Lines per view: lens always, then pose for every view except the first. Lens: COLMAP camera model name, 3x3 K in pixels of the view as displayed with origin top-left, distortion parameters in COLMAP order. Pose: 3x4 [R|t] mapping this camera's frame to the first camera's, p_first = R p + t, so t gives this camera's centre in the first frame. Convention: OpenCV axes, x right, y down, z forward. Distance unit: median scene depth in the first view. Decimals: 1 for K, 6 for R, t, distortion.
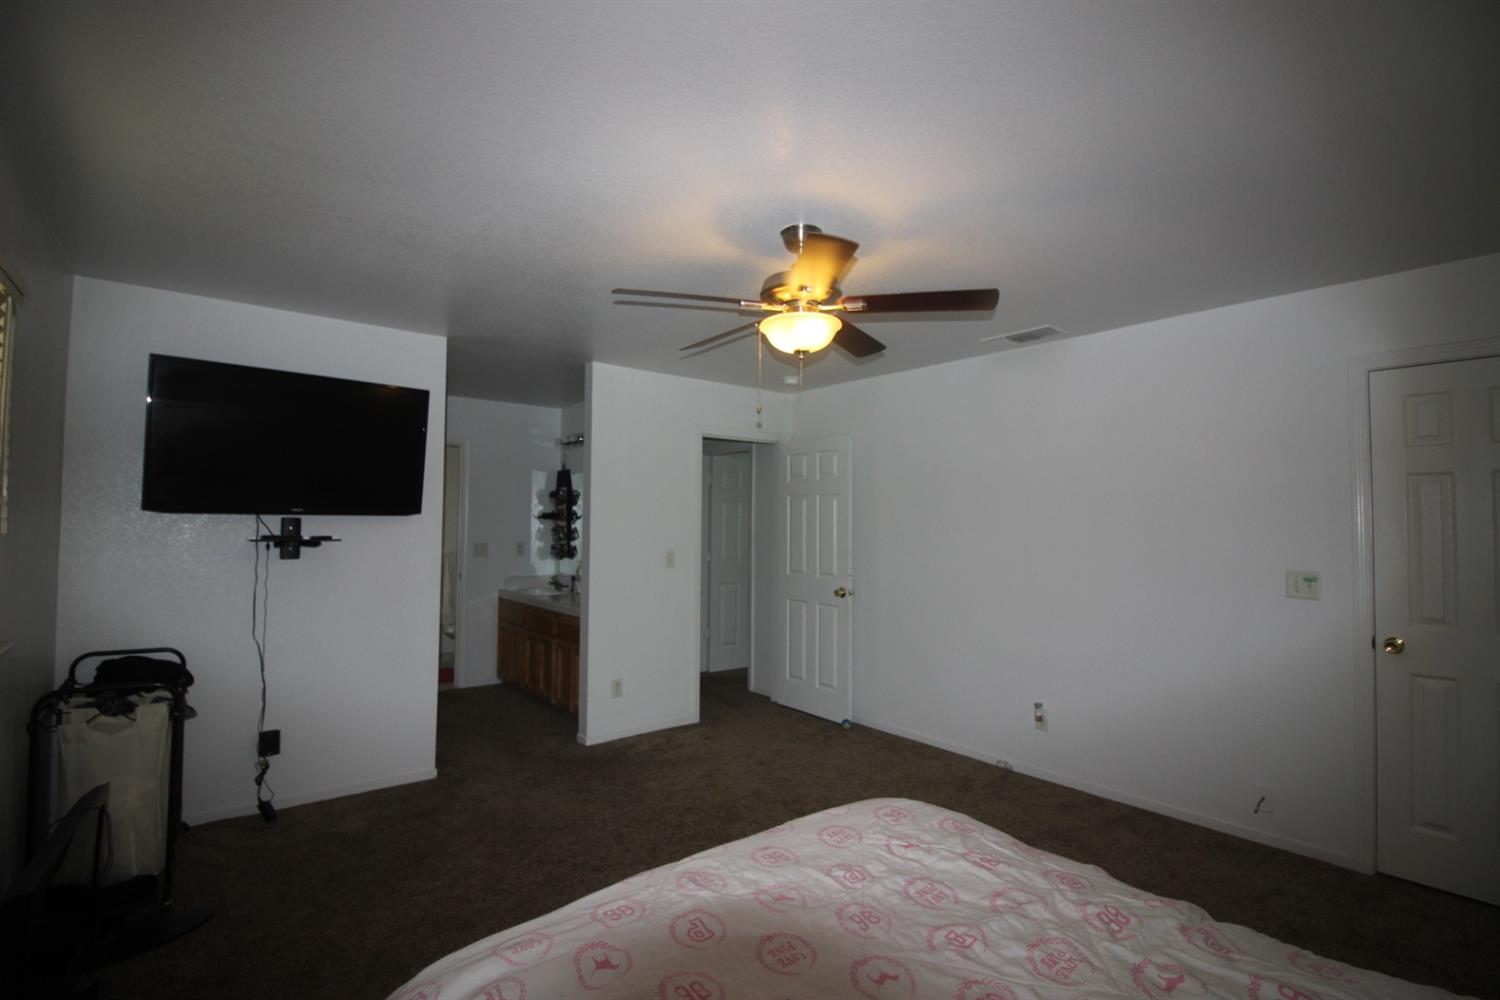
lens RADIAL K [[695.9, 0, 753.3], [0, 695.9, 501.5], [0, 0, 1]] dist [-0.007822, -0.000833]
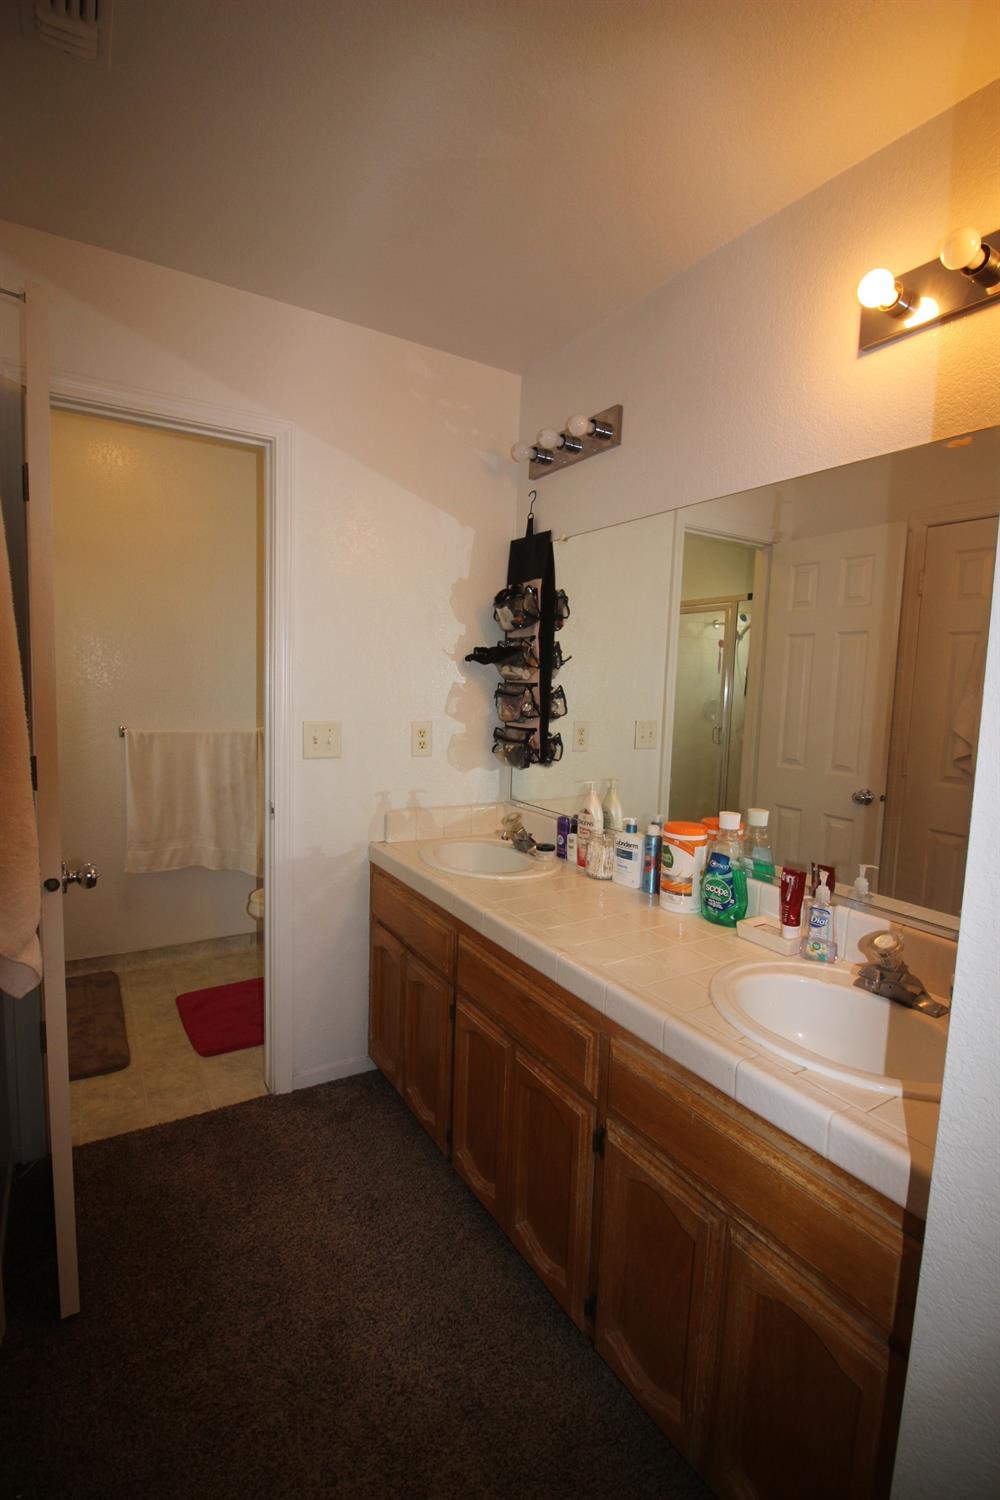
lens RADIAL K [[695.9, 0, 497.4], [0, 695.9, 751.0], [0, 0, 1]] dist [-0.007822, -0.000833]
pose [[0.989743, 0.041875, -0.136584, -0.236225], [-0.024030, 0.991252, 0.129777, 0.023526], [0.140823, -0.125164, 0.982091, 0.613191]]
